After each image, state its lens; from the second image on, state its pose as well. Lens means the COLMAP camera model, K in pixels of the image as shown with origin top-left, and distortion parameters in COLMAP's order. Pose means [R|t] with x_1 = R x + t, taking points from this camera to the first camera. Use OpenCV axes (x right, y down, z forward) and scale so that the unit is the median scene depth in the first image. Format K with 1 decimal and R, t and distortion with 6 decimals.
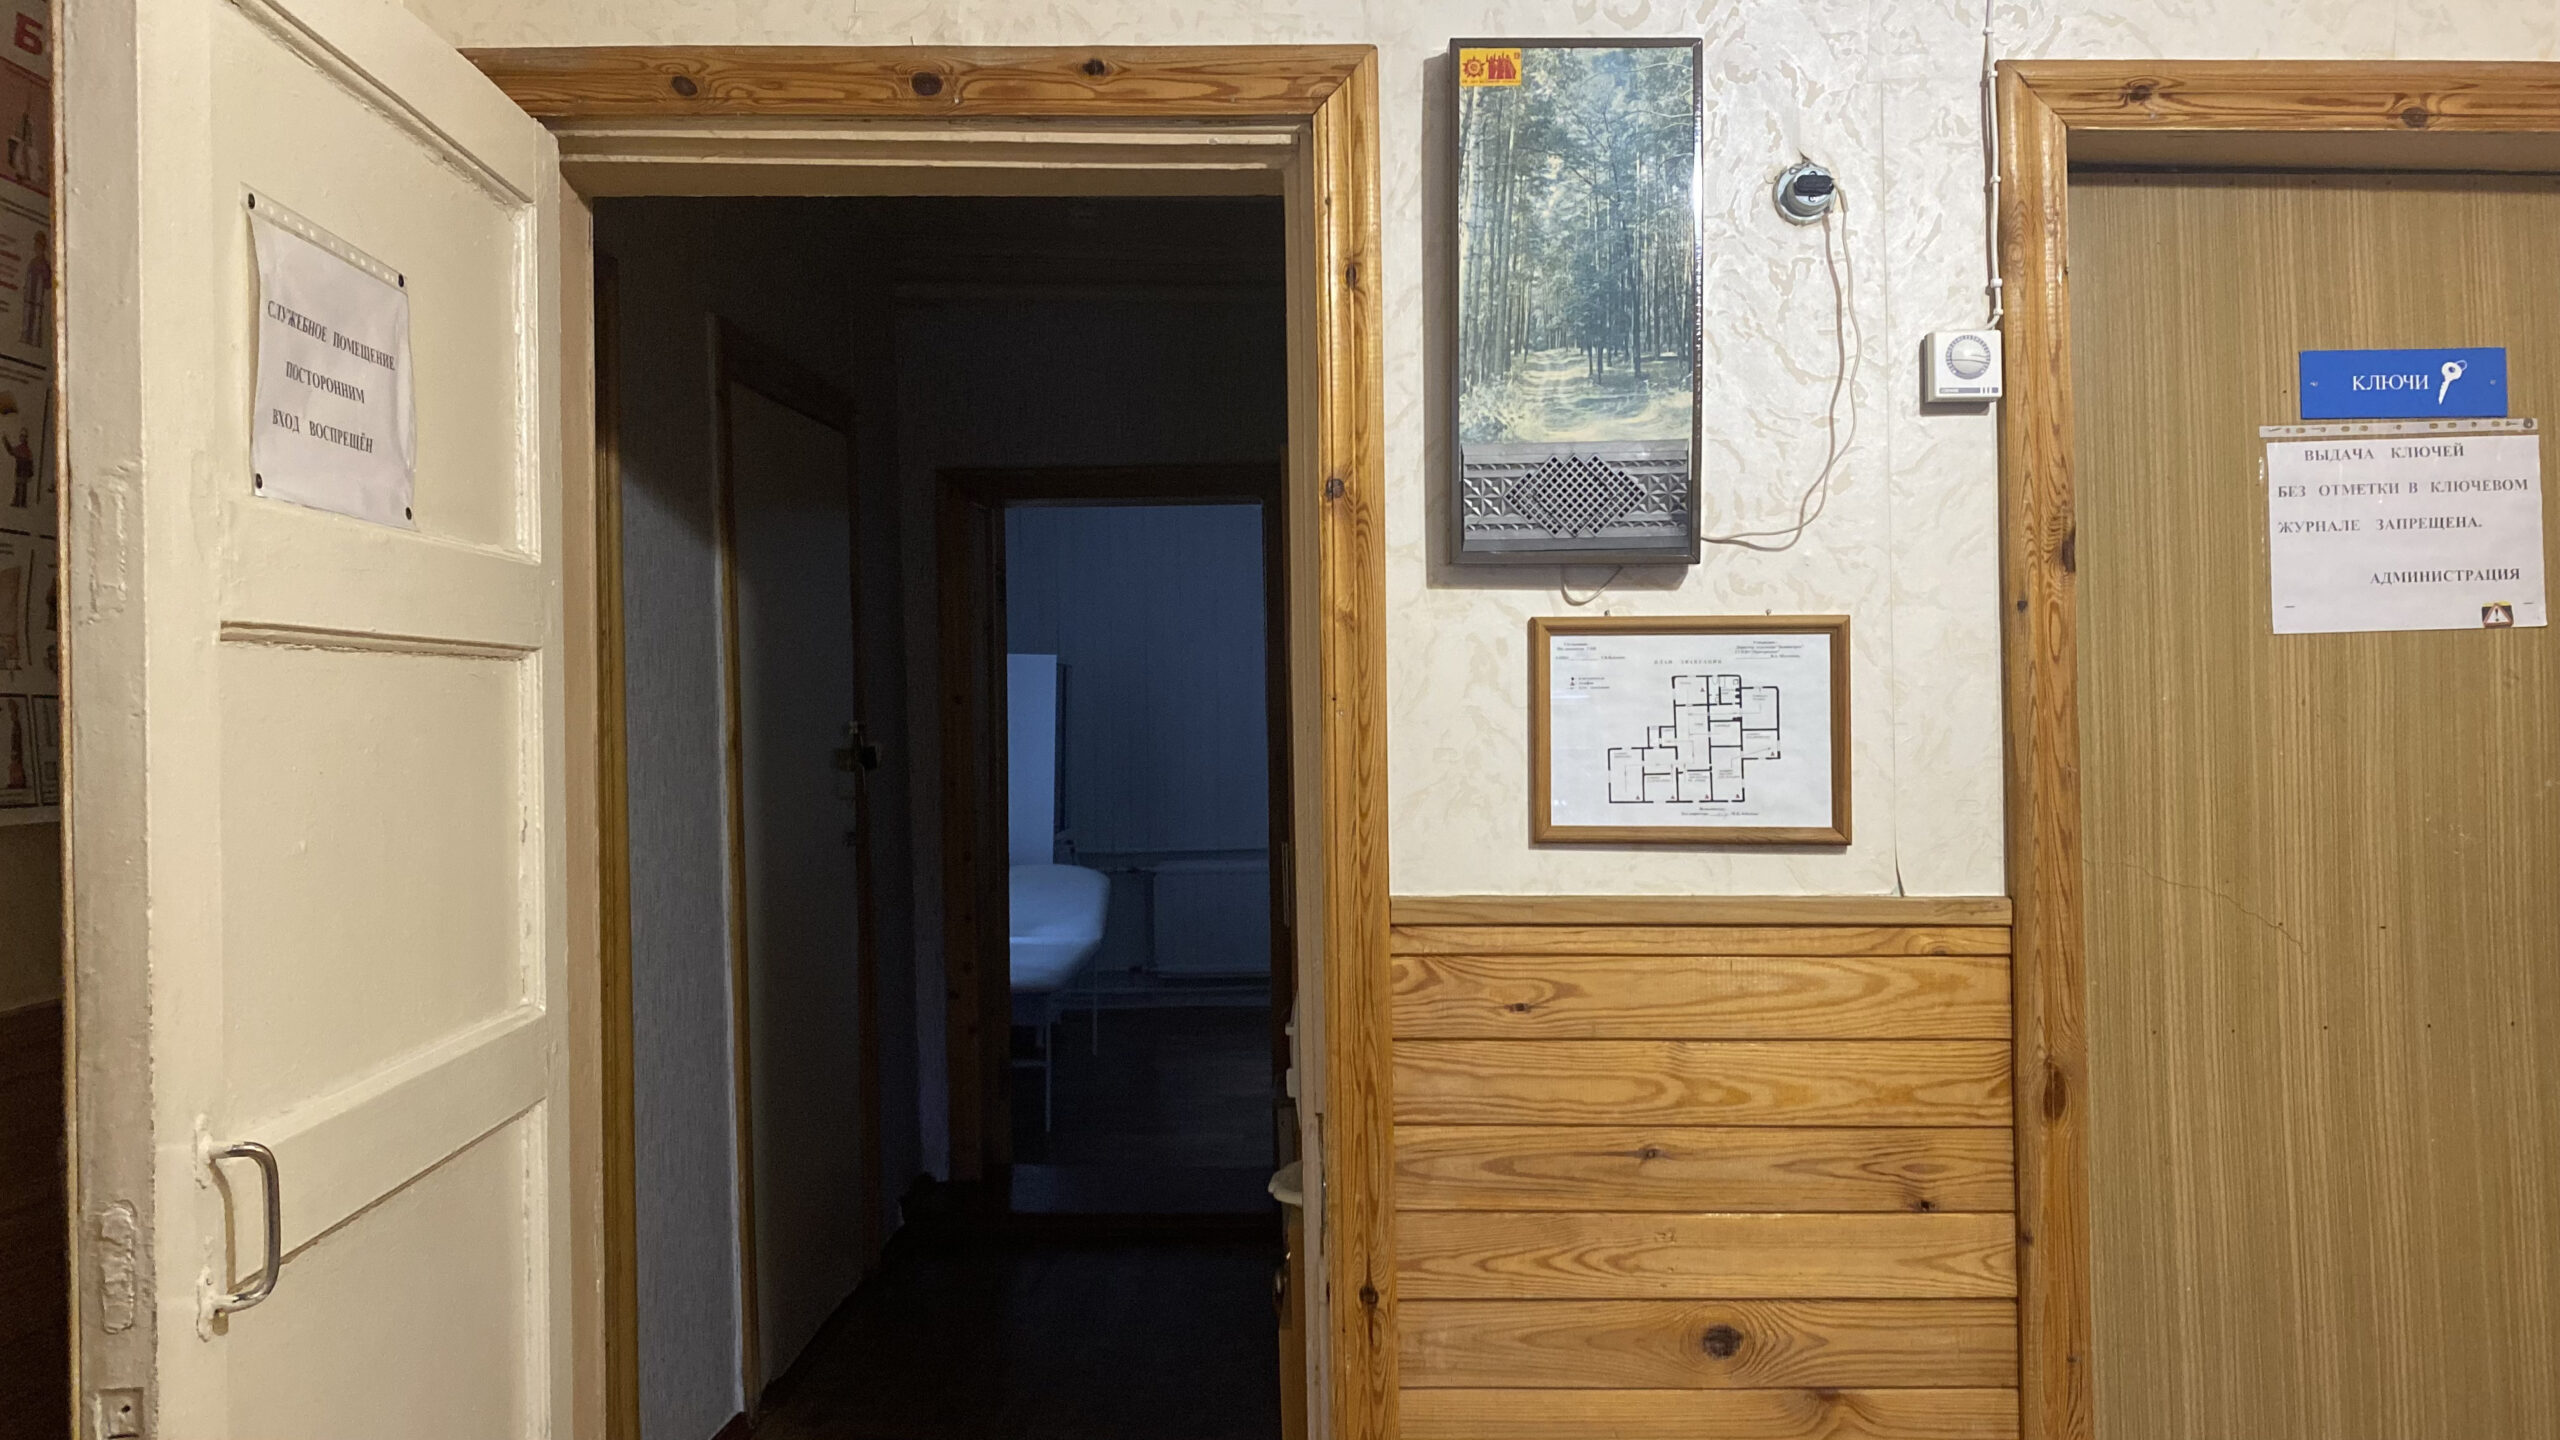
lens RADIAL K [[1956.9, 0, 1279.4], [0, 1956.9, 726.3], [0, 0, 1]] dist [-0.004926, -0.003803]
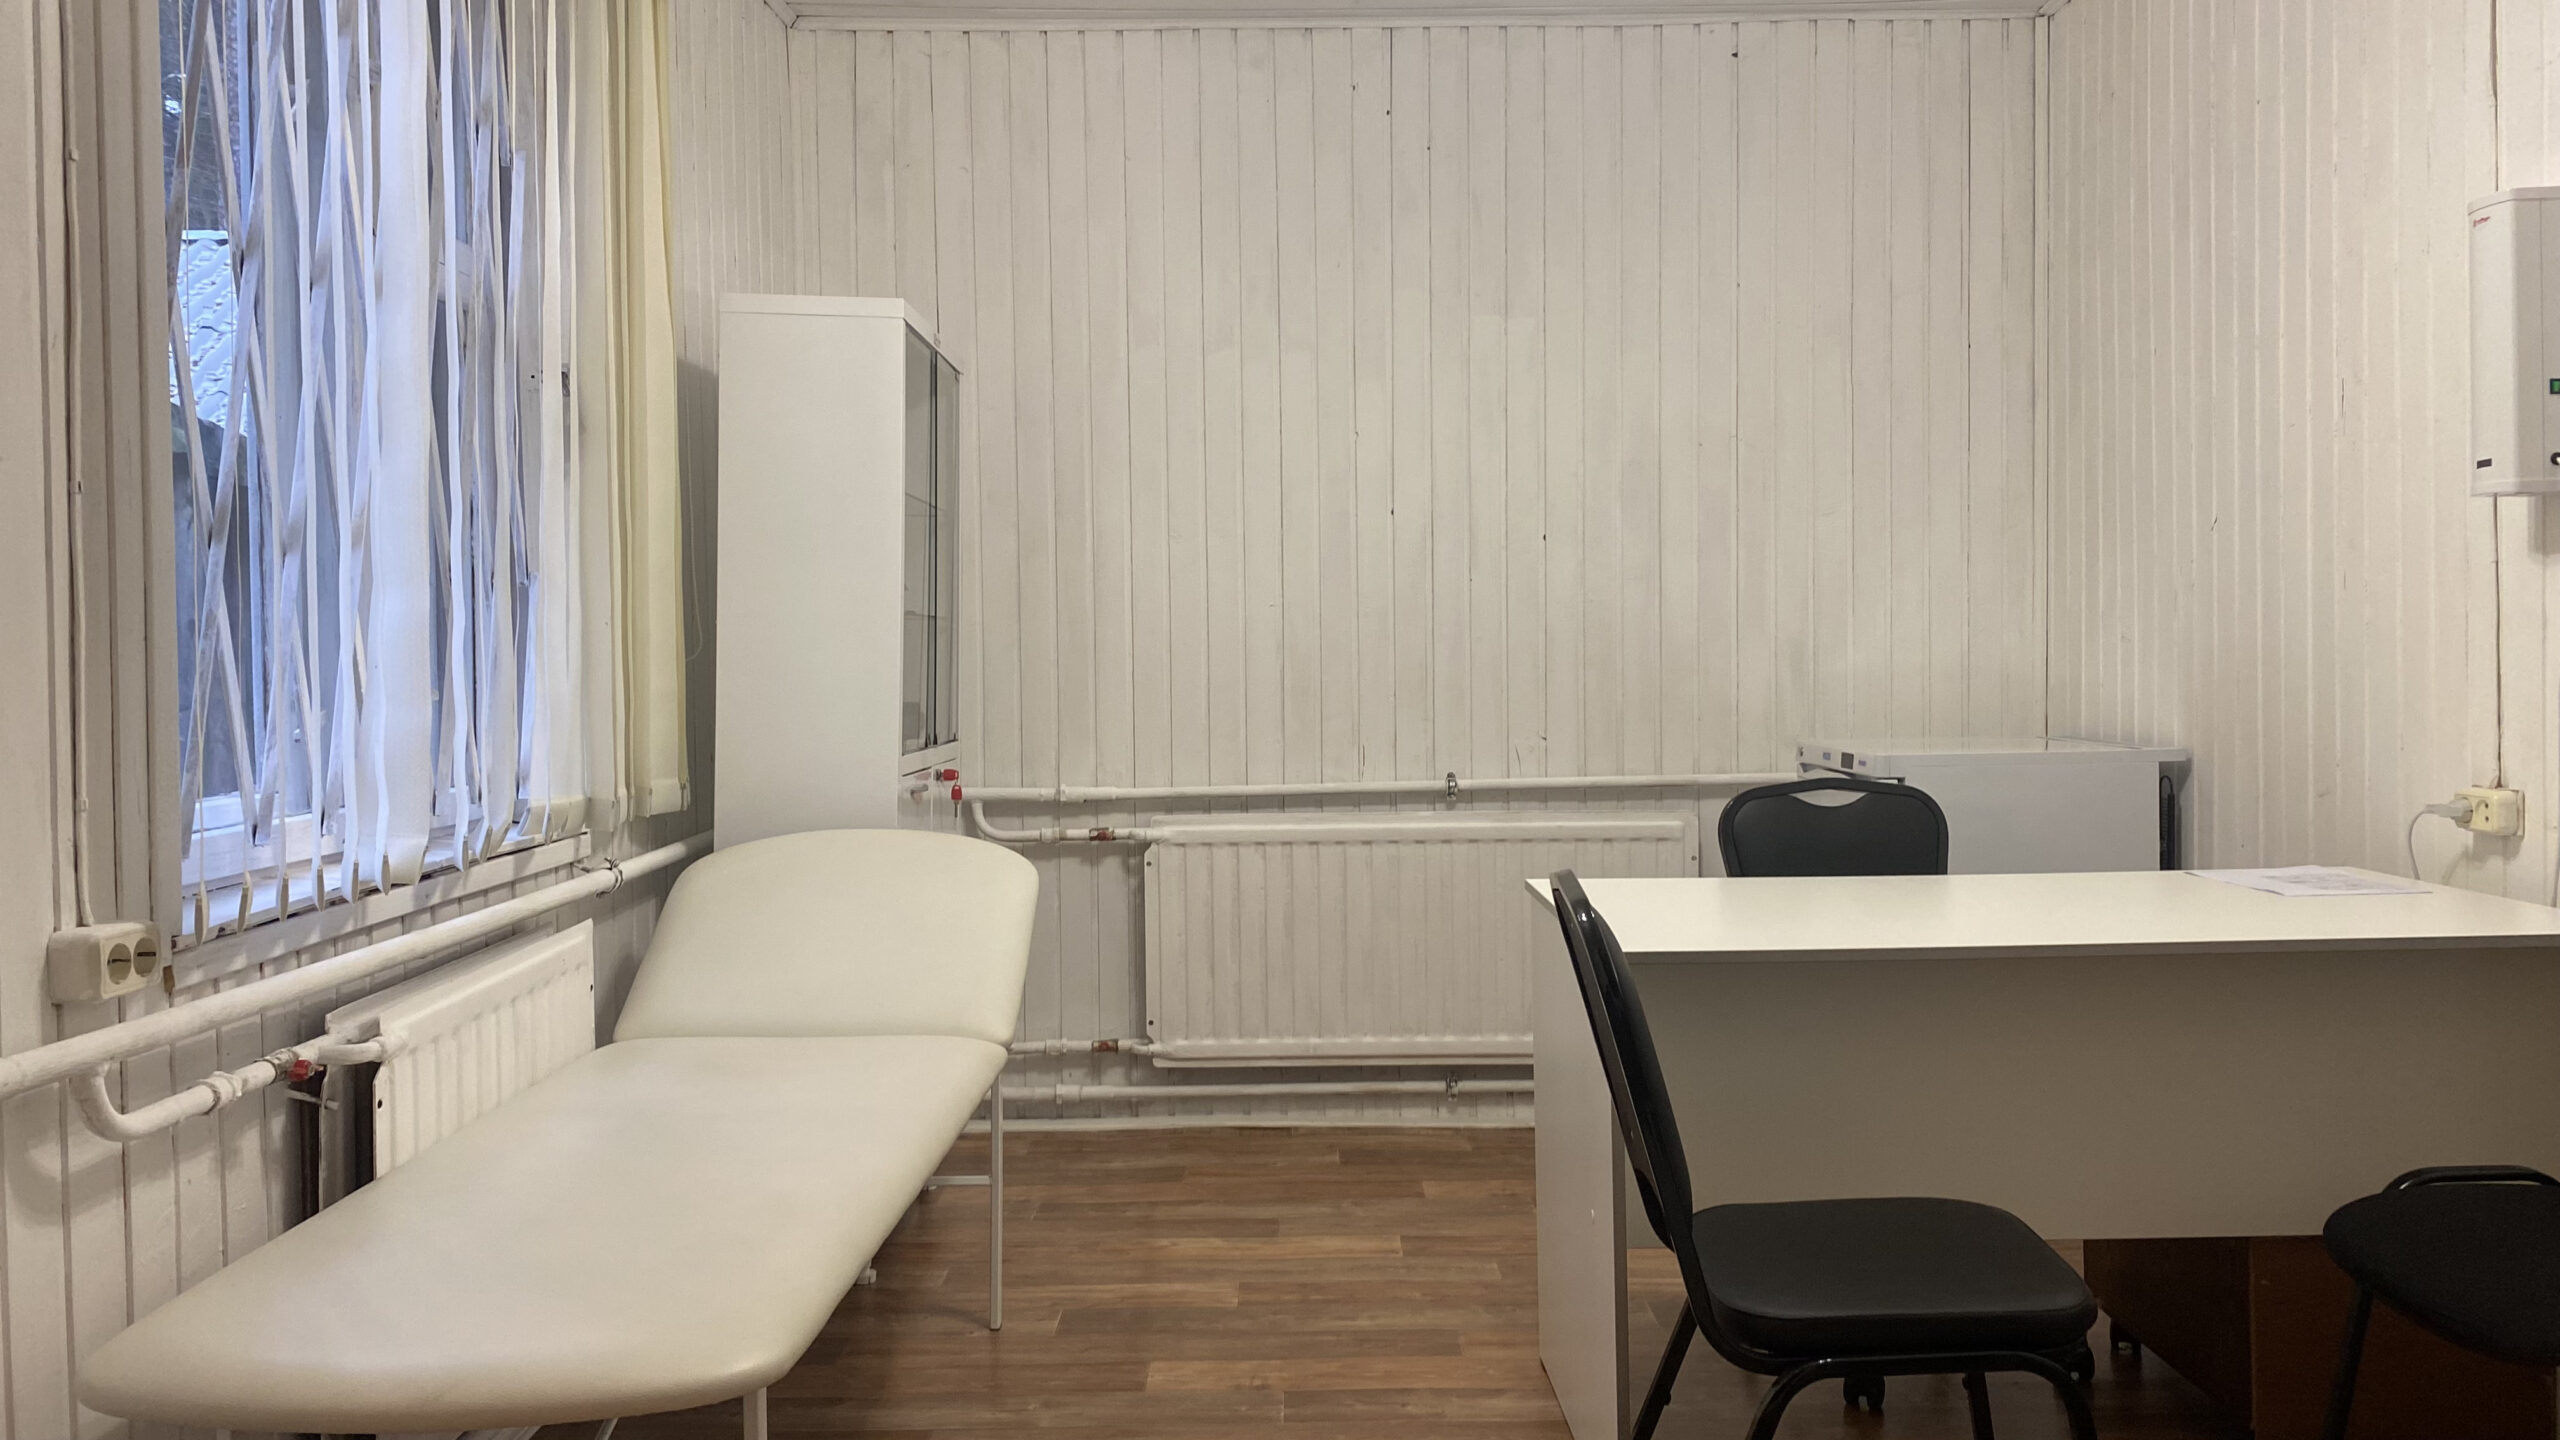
lens RADIAL K [[1956.9, 0, 1270.6], [0, 1956.9, 718.6], [0, 0, 1]] dist [-0.004926, -0.003803]
pose [[0.999959, 0.004589, 0.007764, -0.079564], [-0.004815, 0.999560, 0.029263, 0.067159], [-0.007627, -0.029300, 0.999542, 1.122383]]
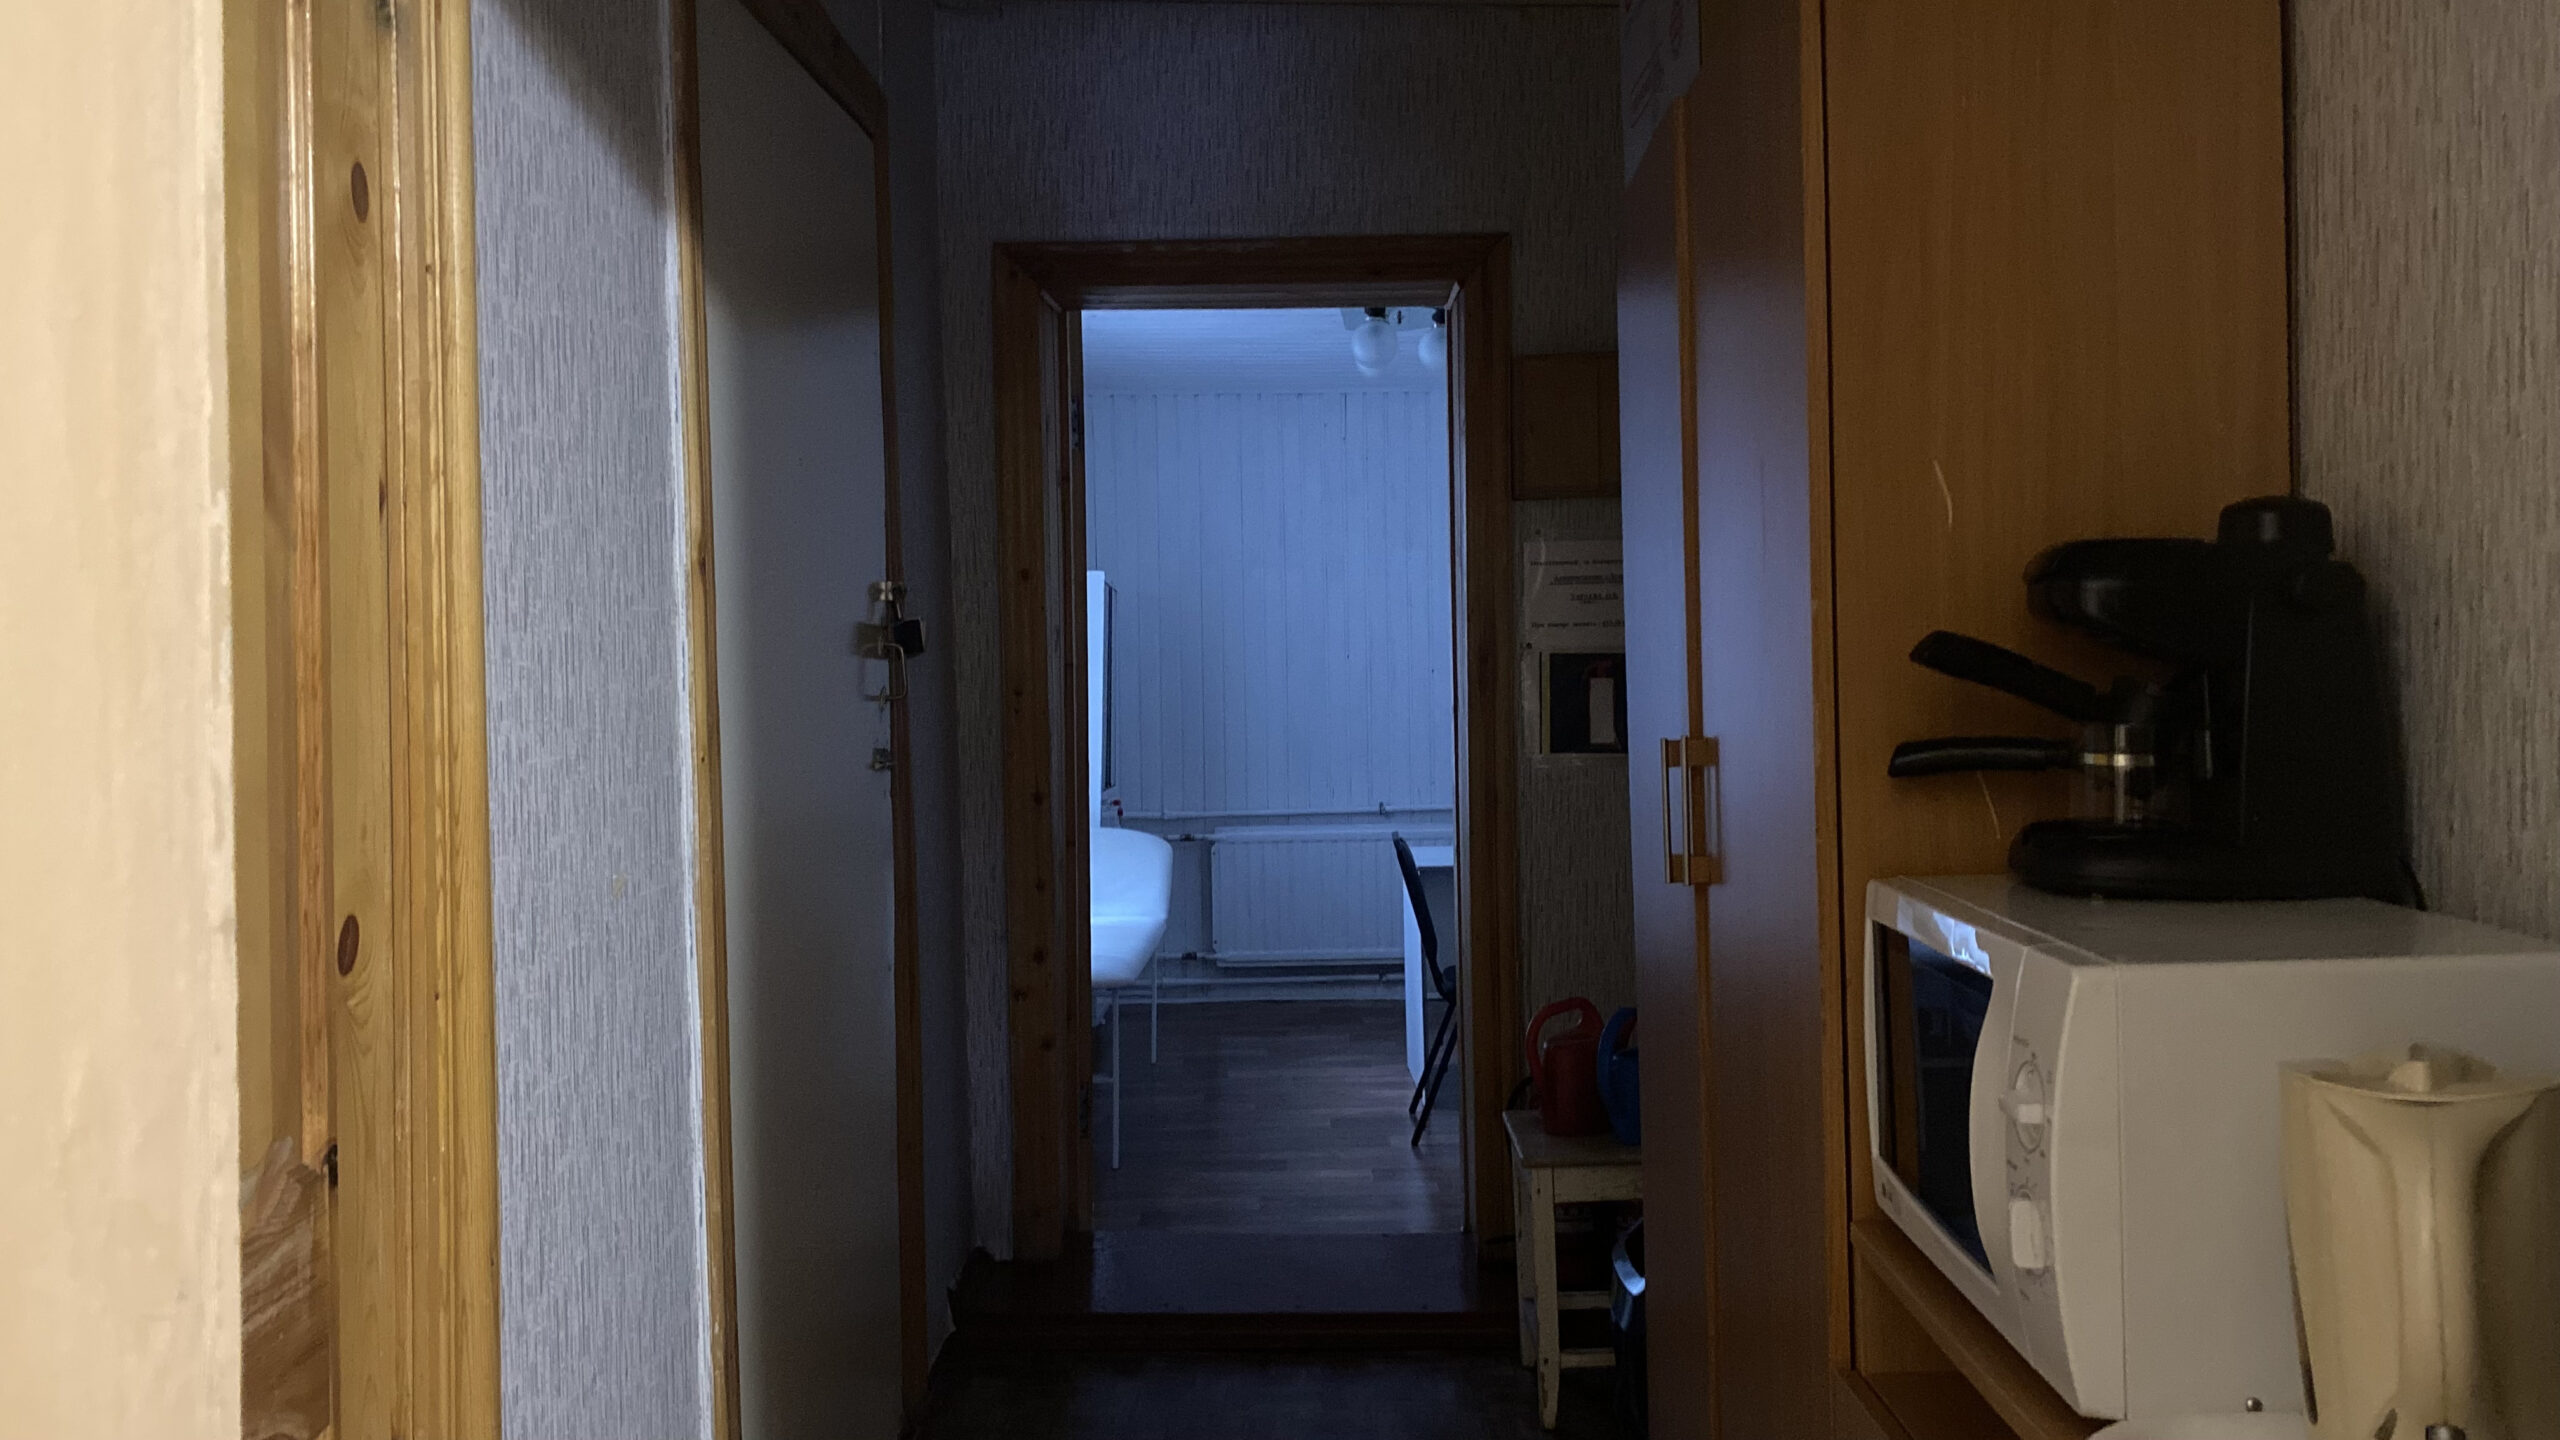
lens RADIAL K [[1956.9, 0, 1274.0], [0, 1956.9, 712.4], [0, 0, 1]] dist [-0.004926, -0.003803]
pose [[0.999960, -0.002008, 0.008717, -0.092849], [0.002007, 0.999998, 0.000176, 0.041148], [-0.008718, -0.000159, 0.999962, 0.340123]]
